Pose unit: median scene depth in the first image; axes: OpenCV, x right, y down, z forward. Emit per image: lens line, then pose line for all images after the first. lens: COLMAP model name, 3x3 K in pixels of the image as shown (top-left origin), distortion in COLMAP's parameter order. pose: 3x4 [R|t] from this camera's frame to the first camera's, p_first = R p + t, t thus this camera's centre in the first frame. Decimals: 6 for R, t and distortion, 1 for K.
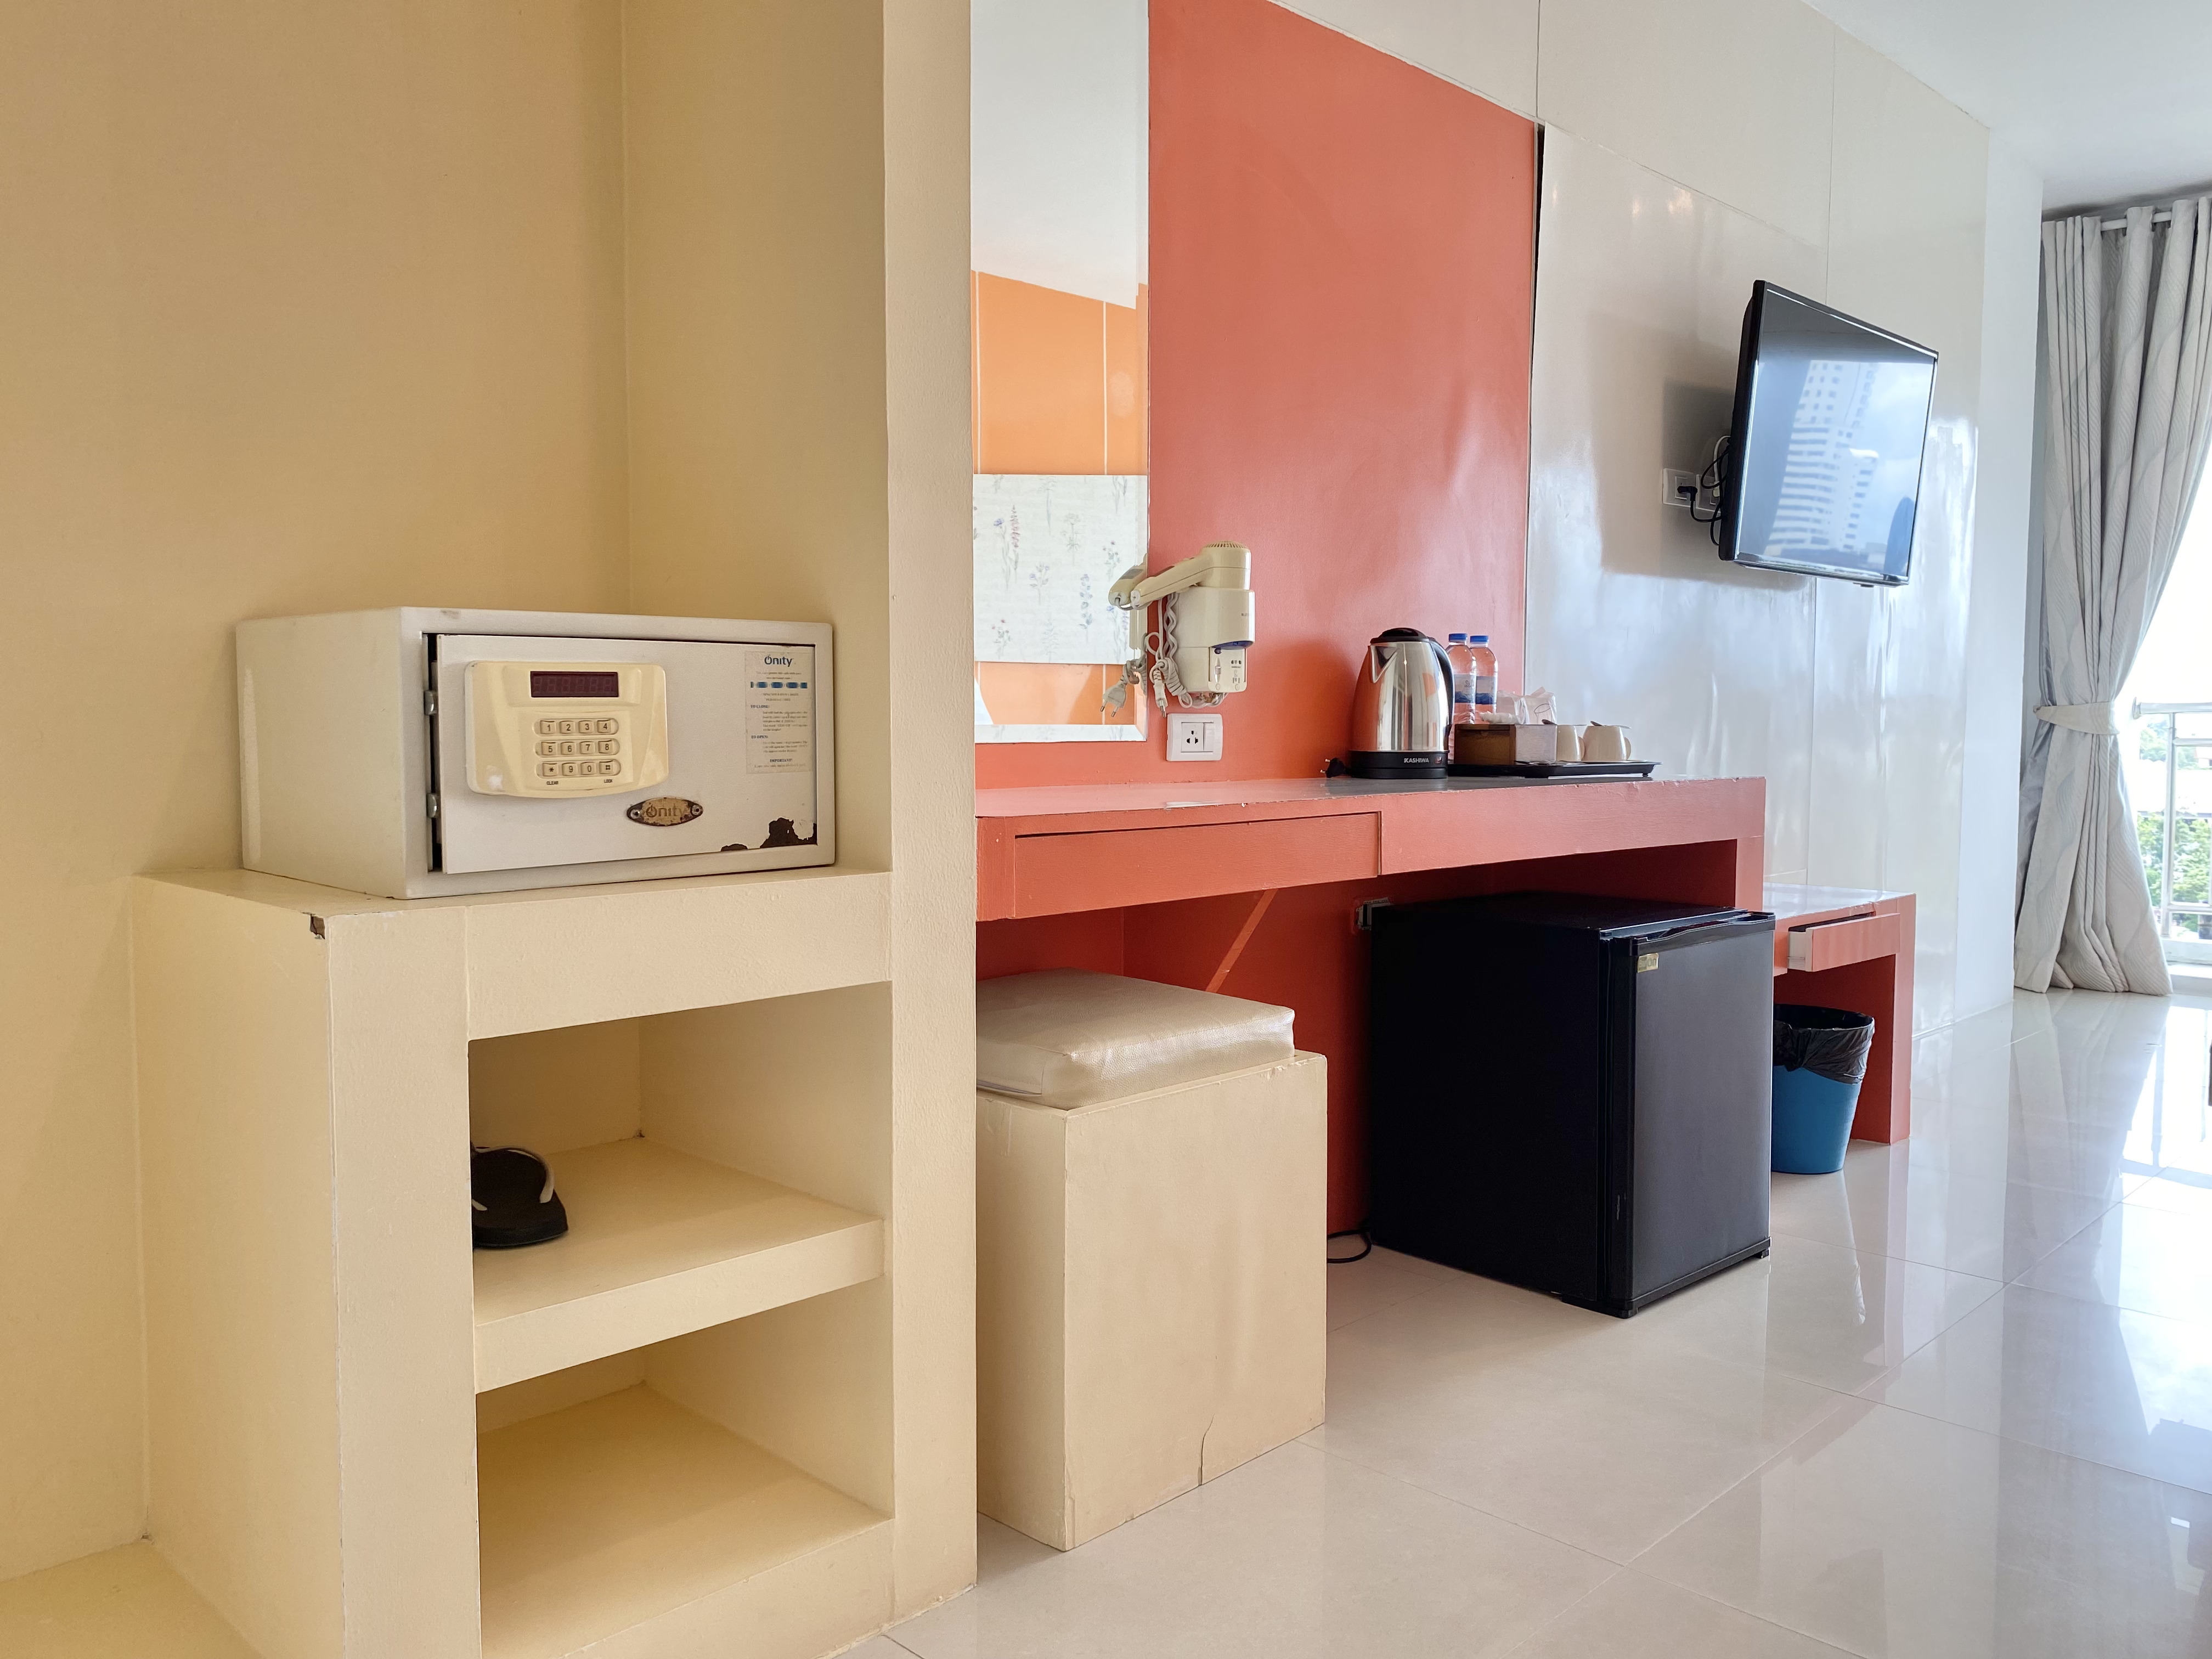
lens RADIAL K [[1731.0, 0, 1106.0], [0, 1731.0, 829.5], [0, 0, 1]] dist [0.160291, -0.333403]
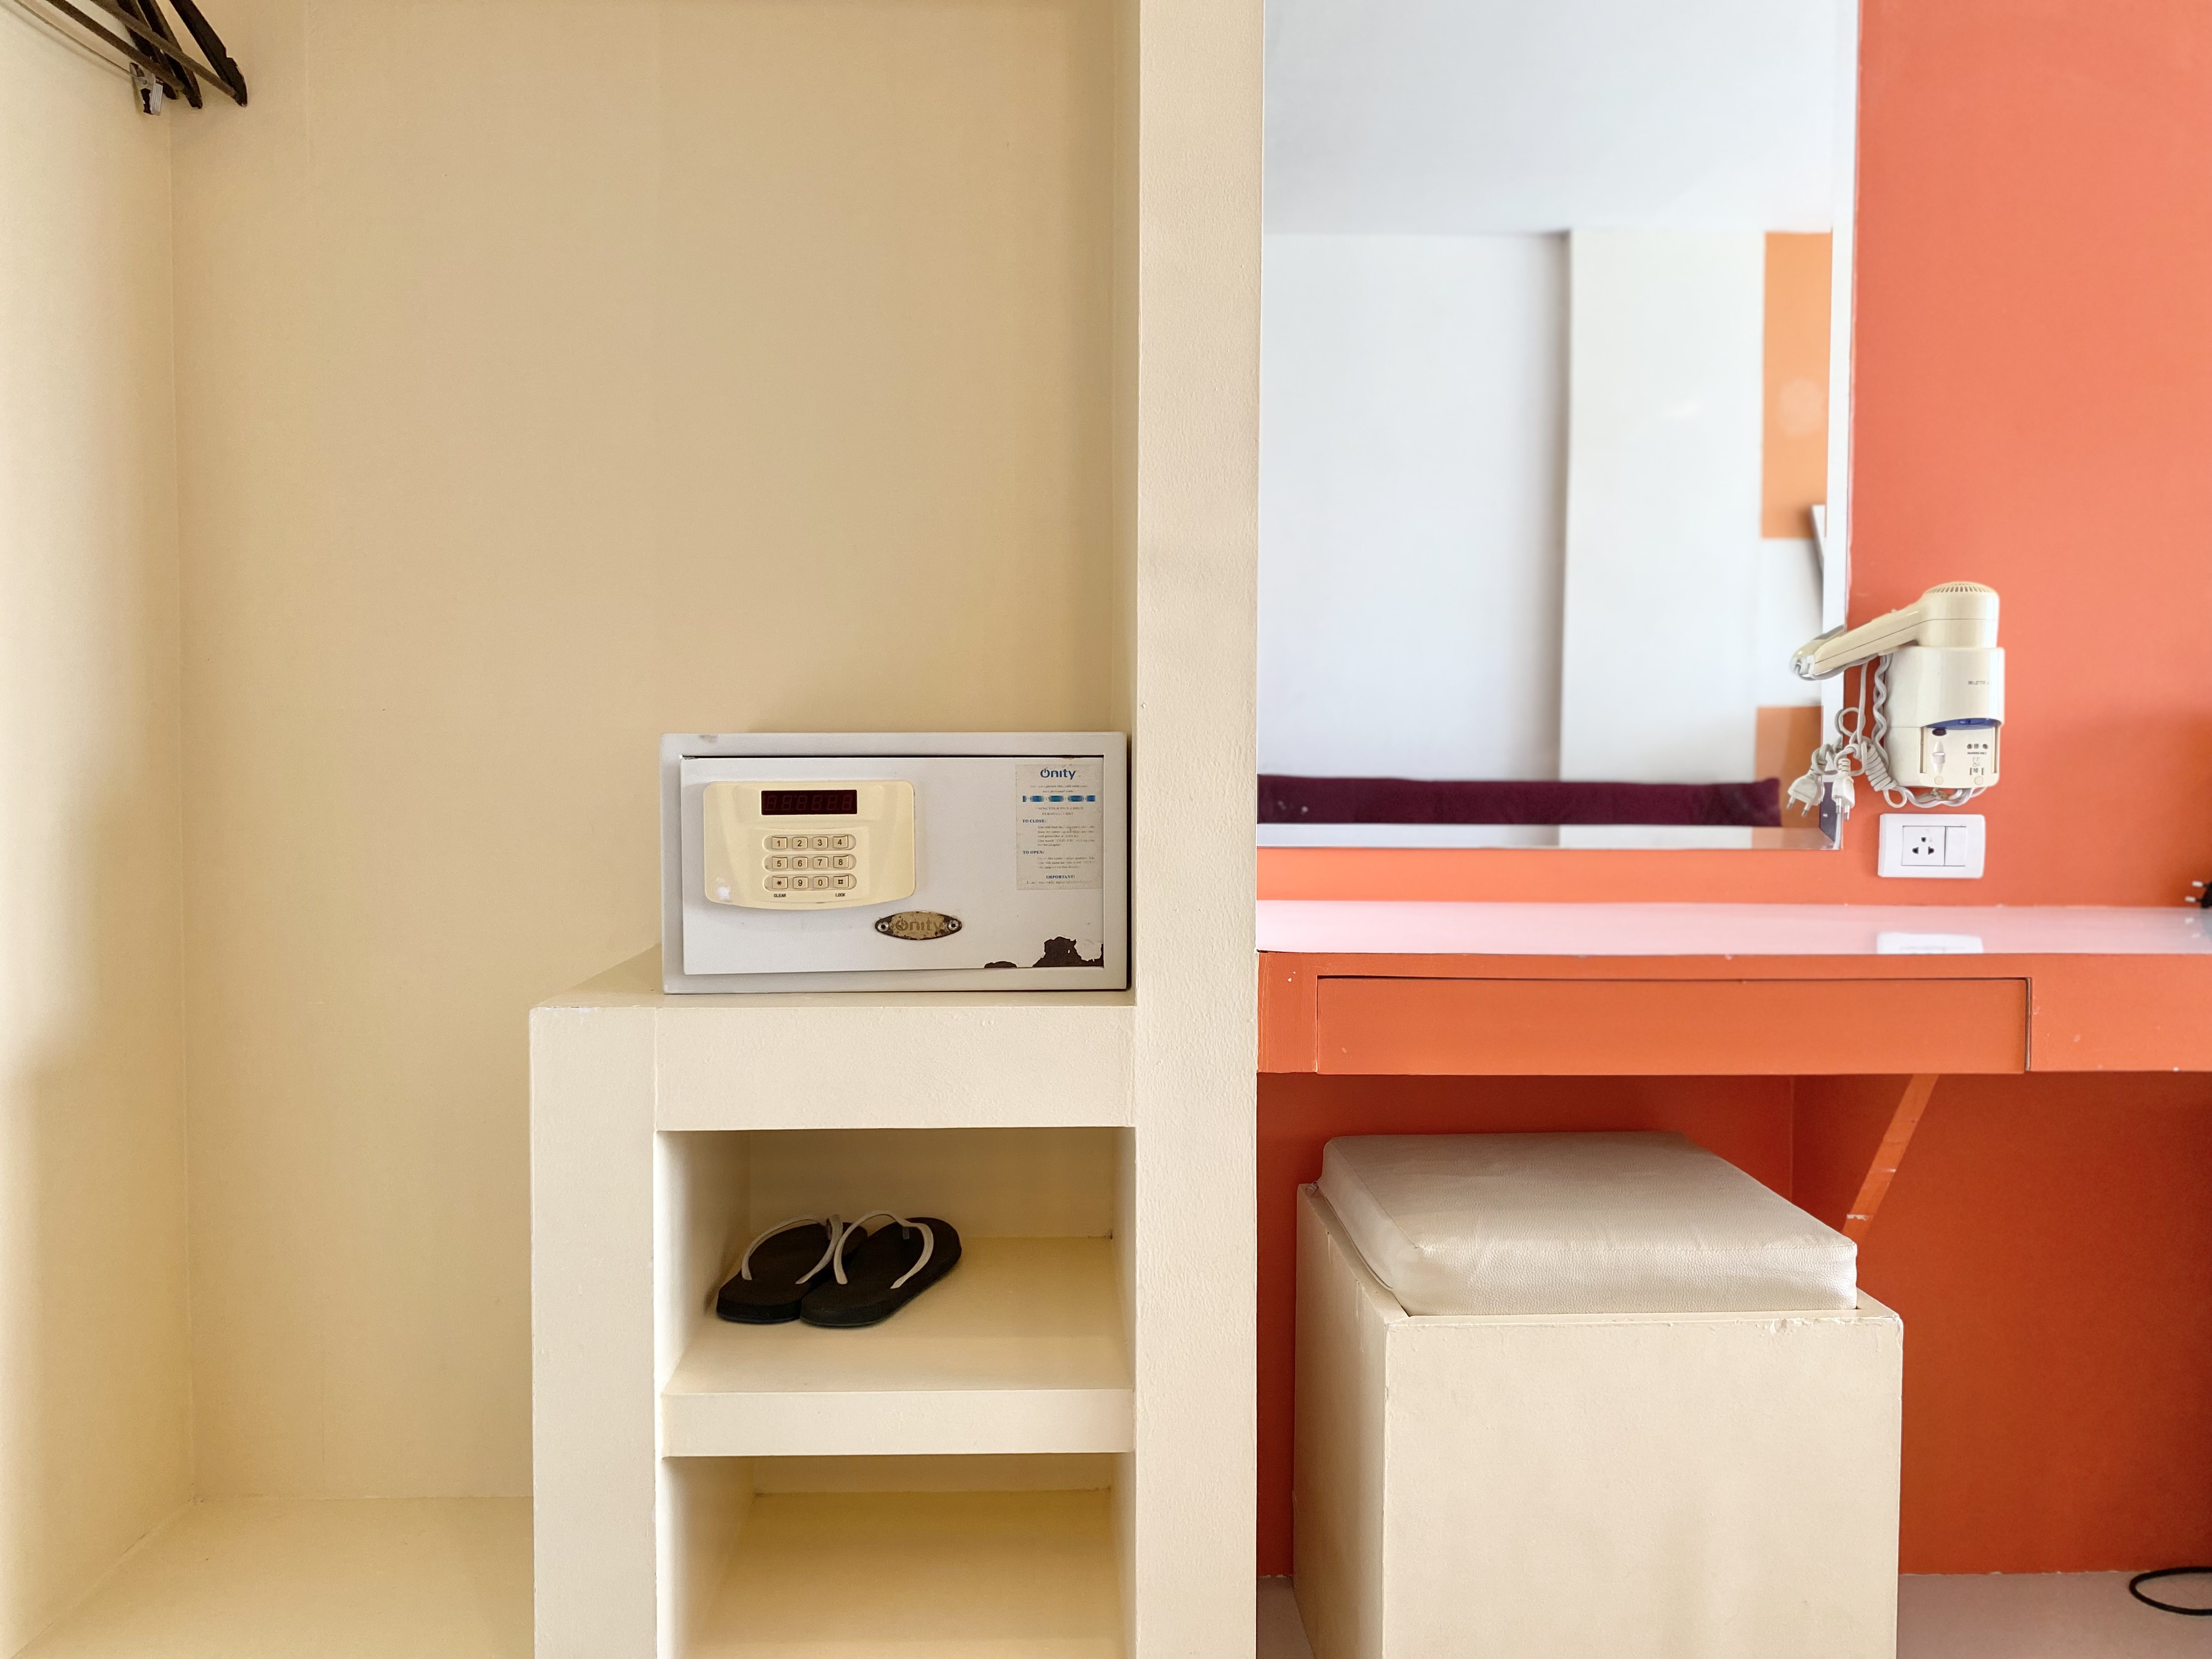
lens RADIAL K [[1731.0, 0, 1106.0], [0, 1731.0, 829.5], [0, 0, 1]] dist [0.160291, -0.333403]
pose [[0.723620, 0.036354, -0.689241, 0.488626], [-0.048534, 0.998820, 0.001727, -0.068933], [0.688491, 0.032201, 0.724530, 0.328961]]
